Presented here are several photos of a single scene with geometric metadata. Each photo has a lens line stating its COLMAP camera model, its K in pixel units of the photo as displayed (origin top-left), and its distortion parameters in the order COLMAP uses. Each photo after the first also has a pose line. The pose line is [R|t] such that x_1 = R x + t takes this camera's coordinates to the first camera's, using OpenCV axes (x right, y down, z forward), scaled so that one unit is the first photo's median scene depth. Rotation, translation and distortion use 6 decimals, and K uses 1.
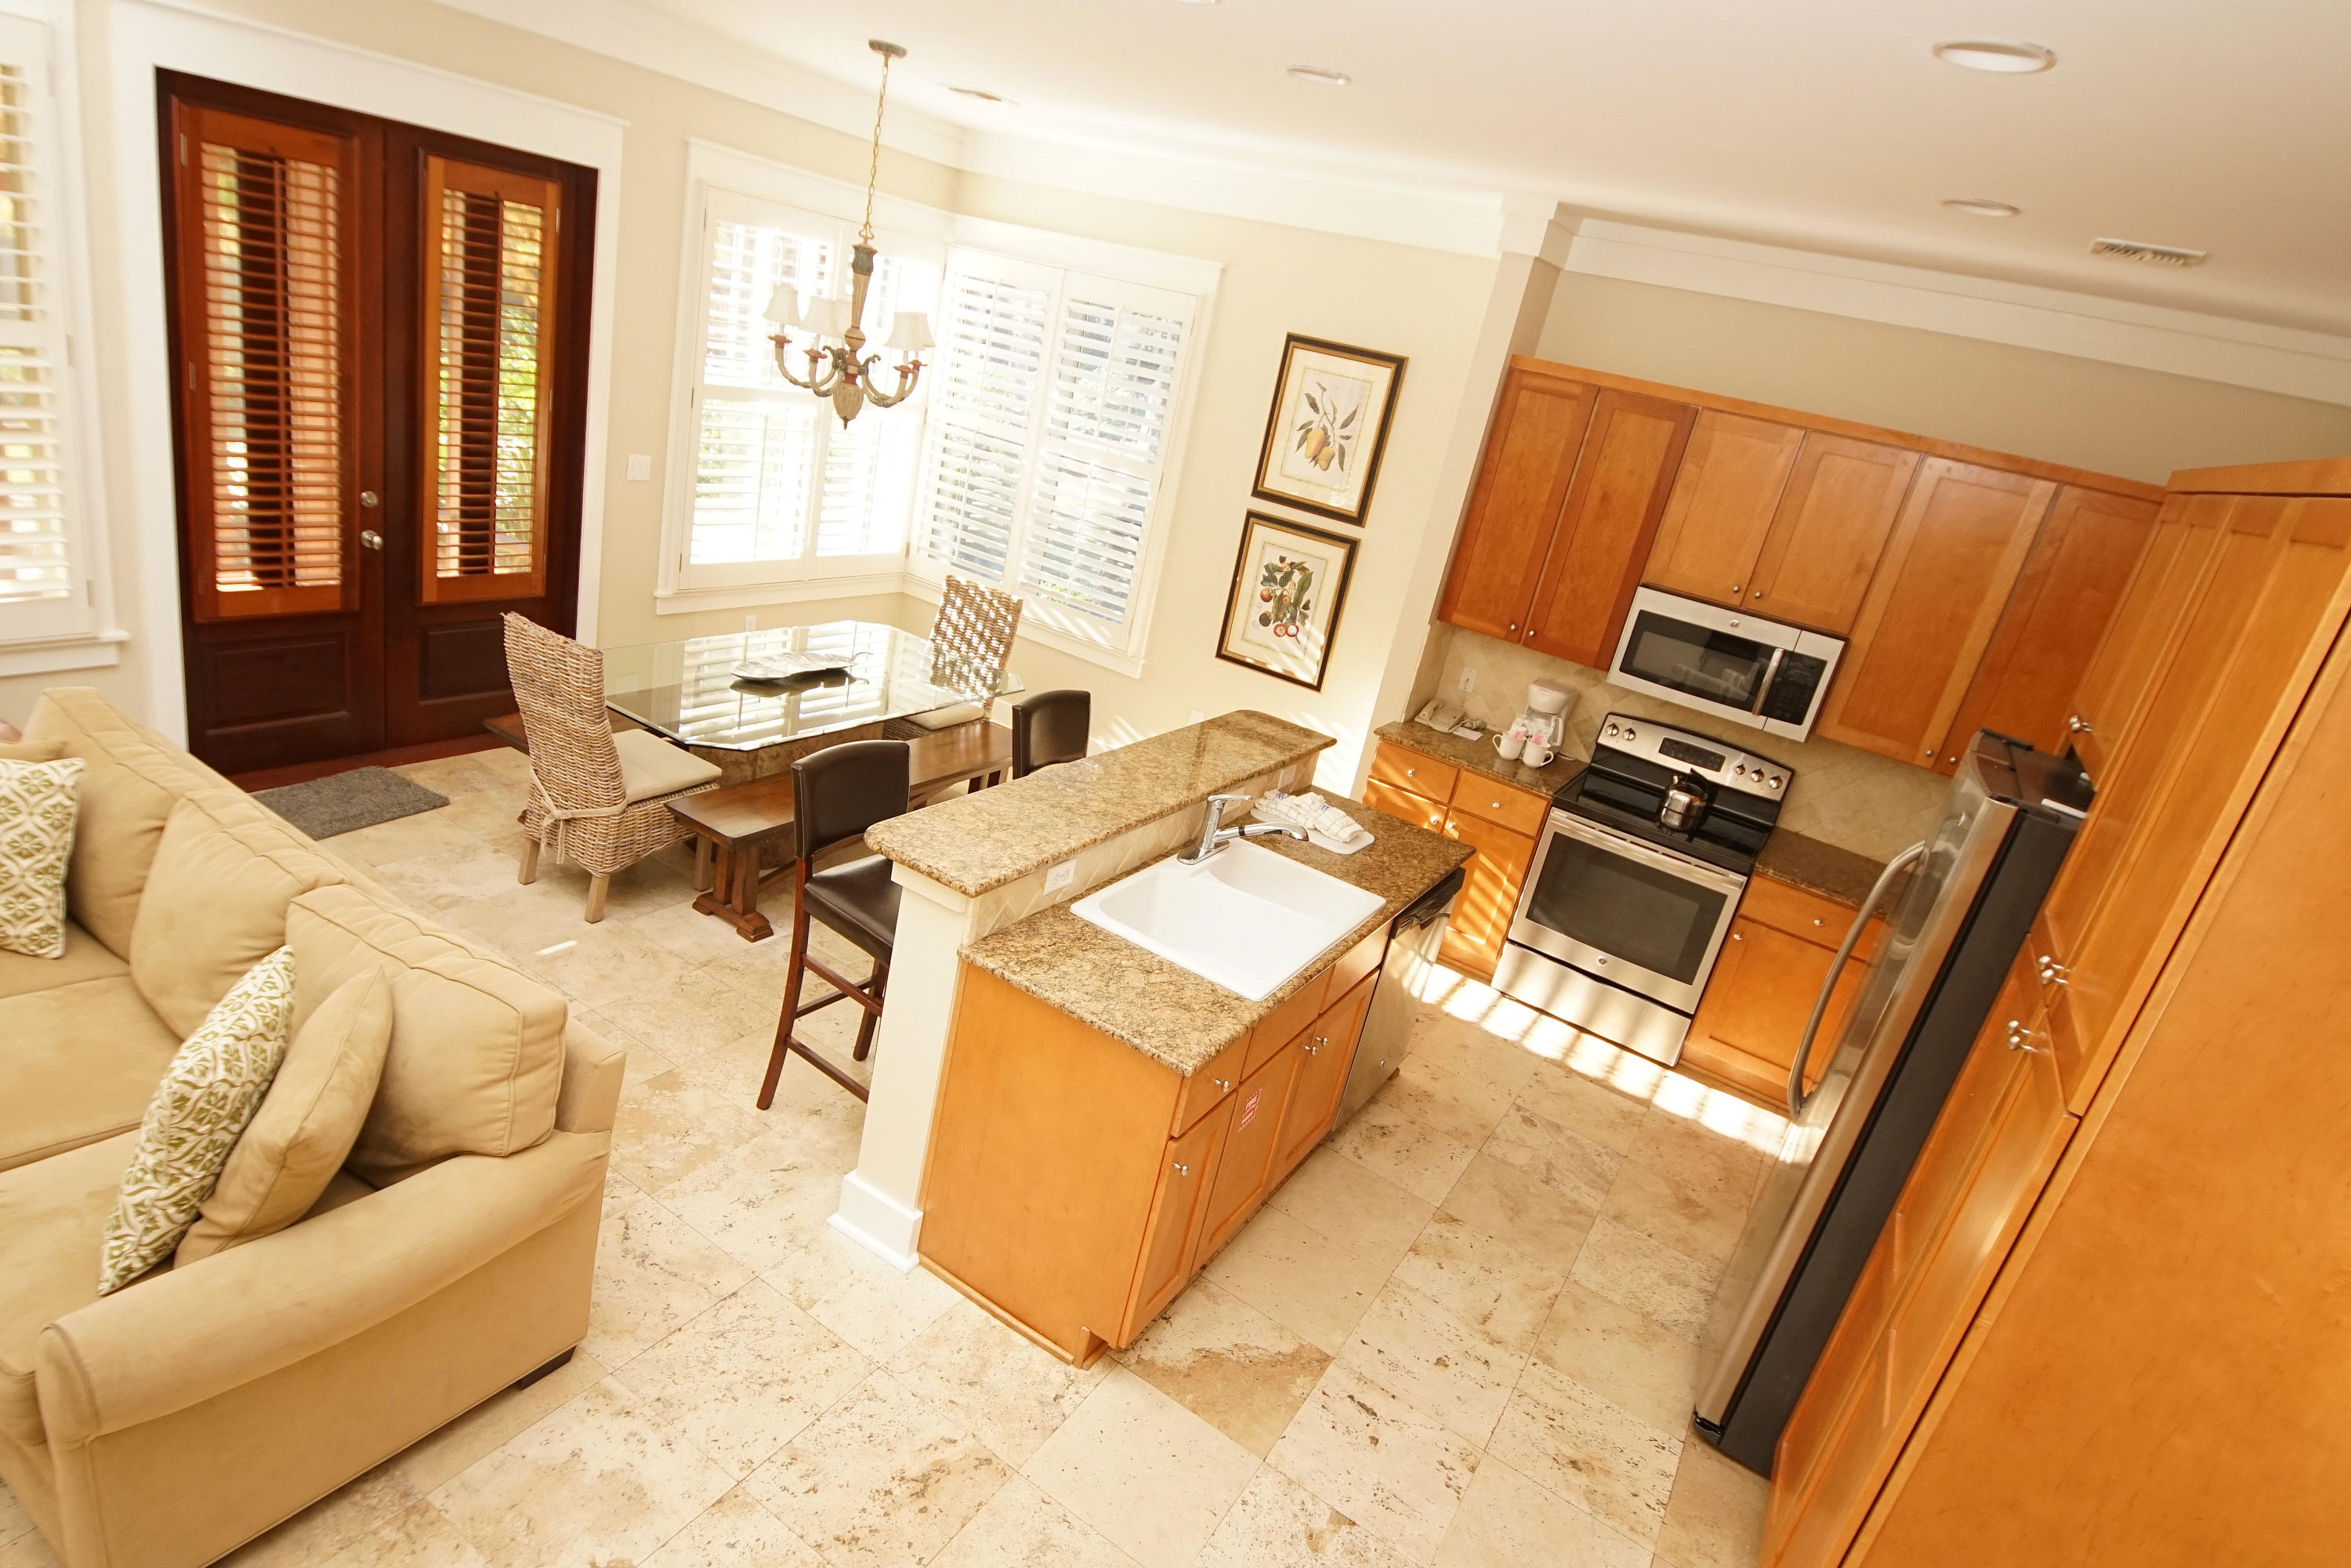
lens RADIAL K [[1260.0, 0, 1156.2], [0, 1260.0, 777.3], [0, 0, 1]] dist [0.041211, -0.039648]
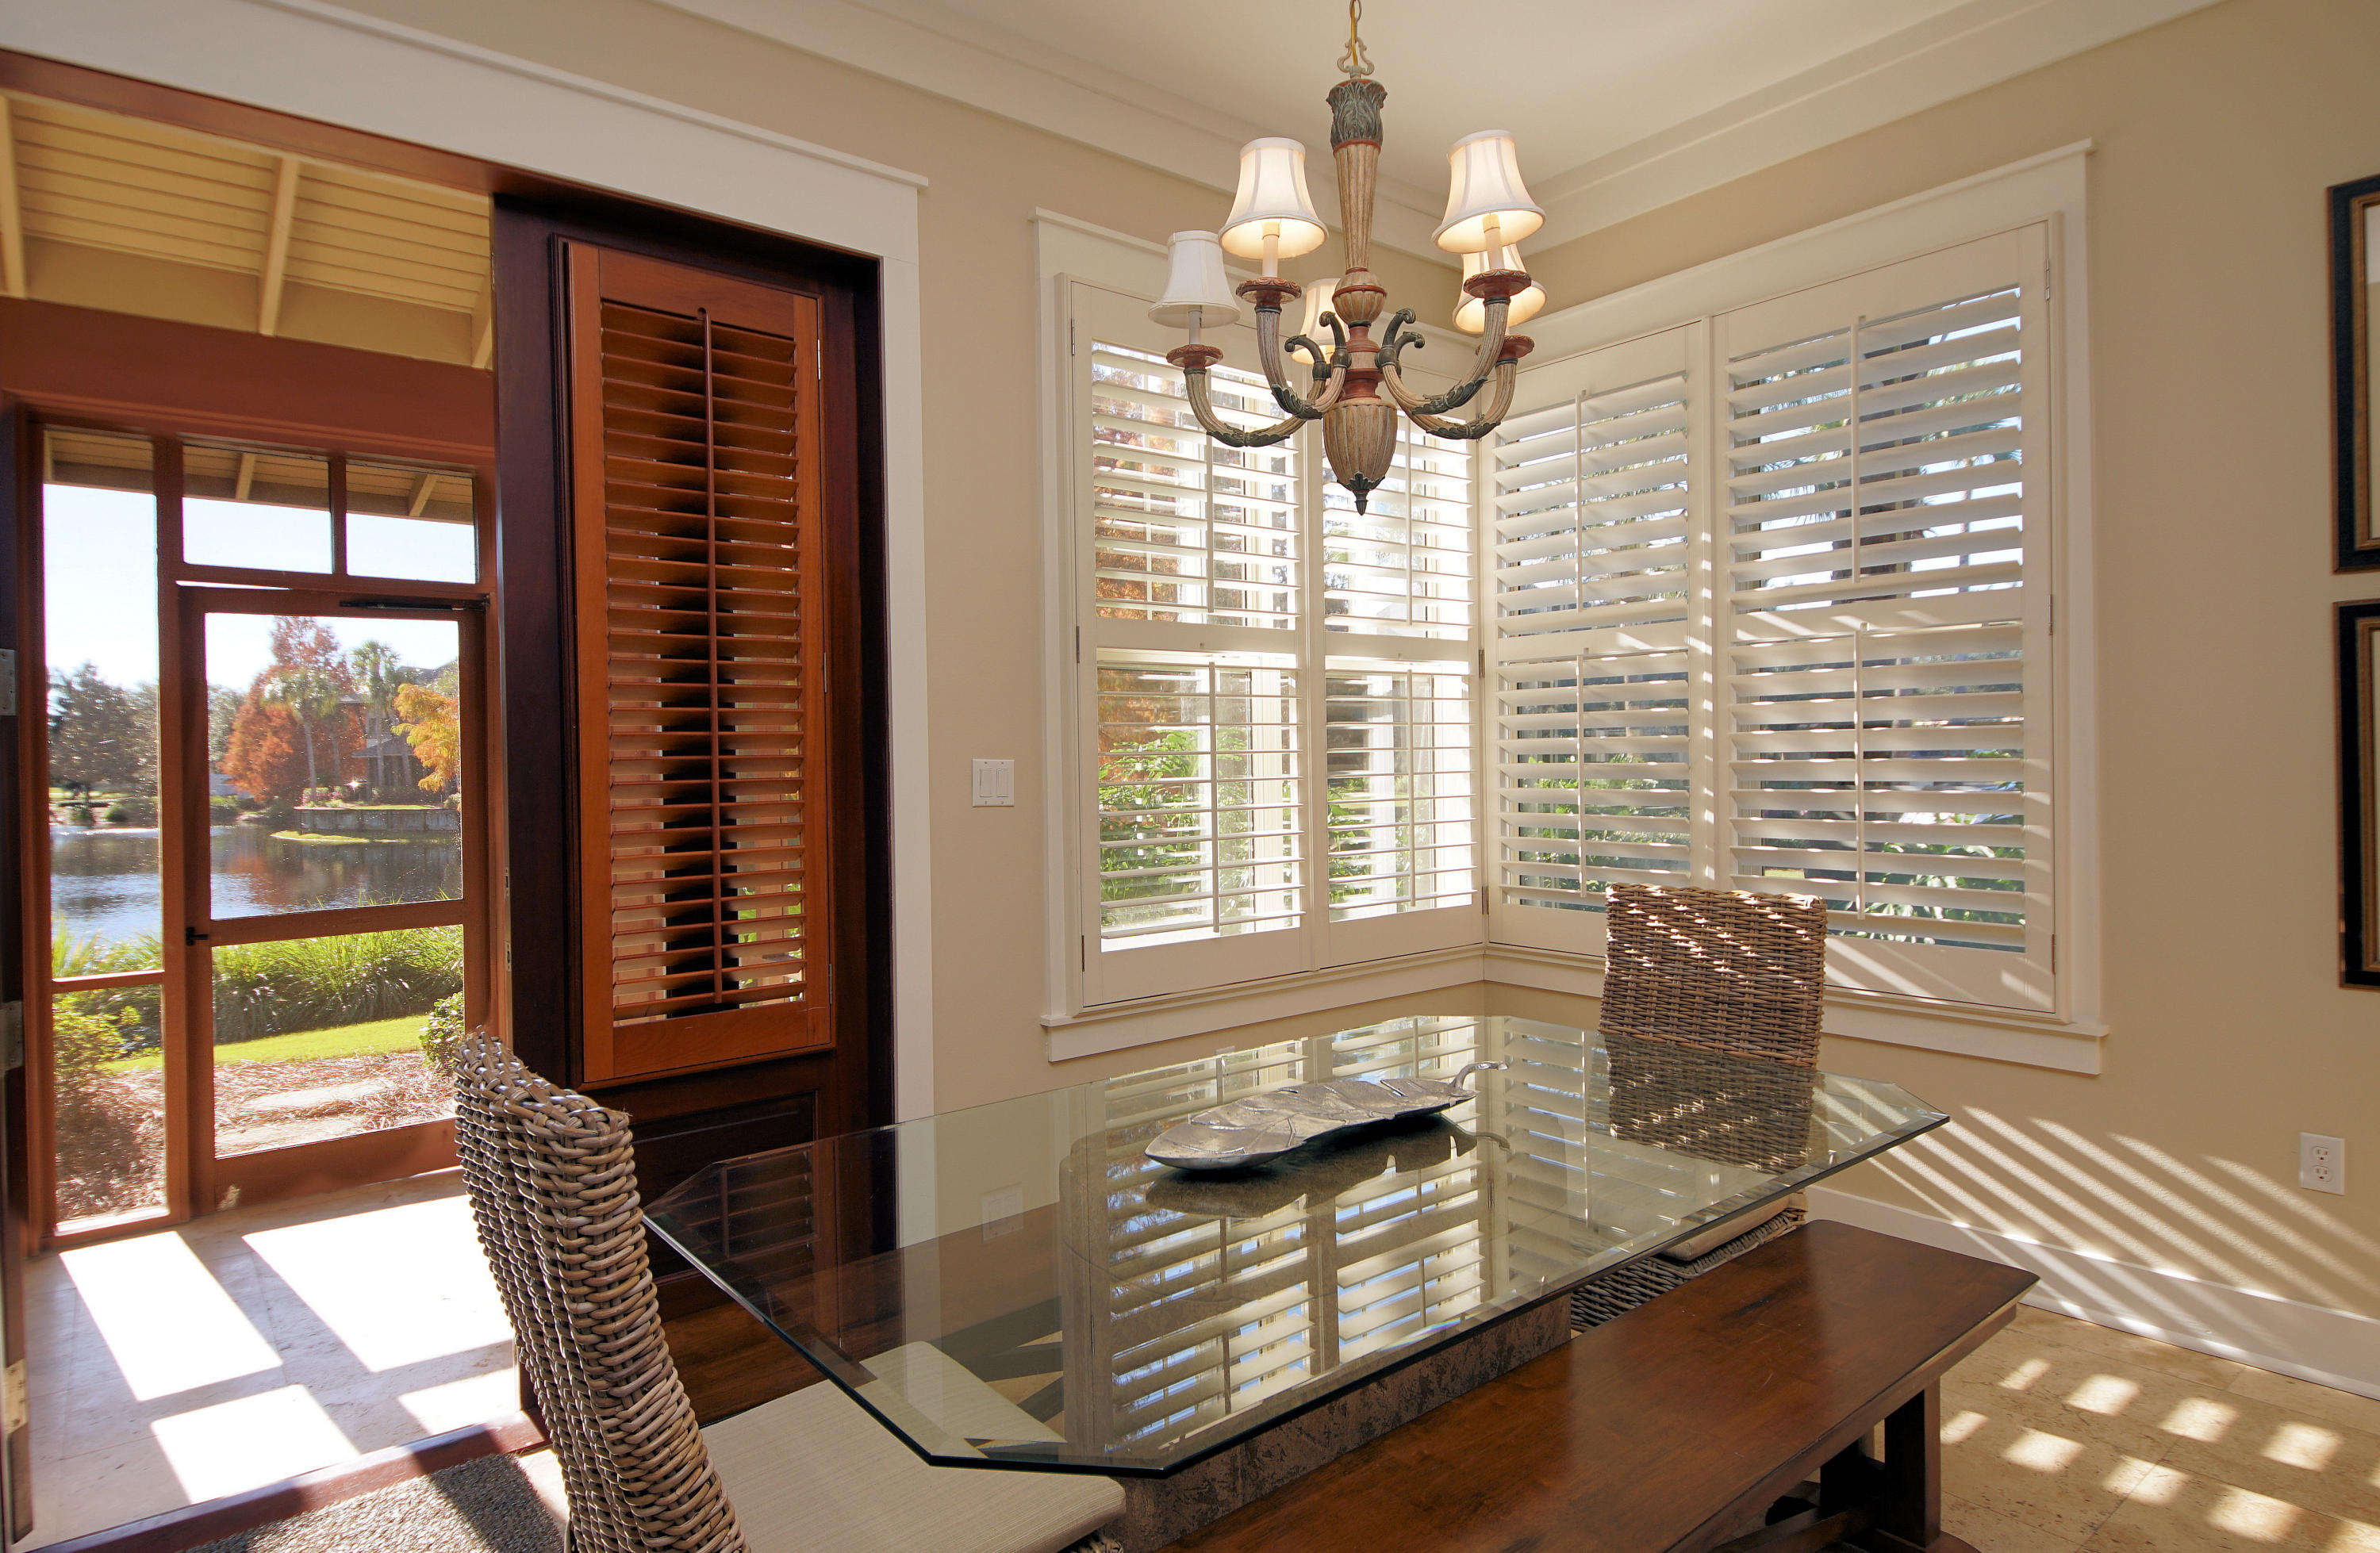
lens RADIAL K [[1300.4, 0, 1175.1], [0, 1300.4, 767.2], [0, 0, 1]] dist [0.005965, 0.001046]
pose [[0.920883, -0.211334, -0.327585, -0.151319], [0.079153, 0.924168, -0.373697, -0.037748], [0.381718, 0.318202, 0.867778, 0.533956]]
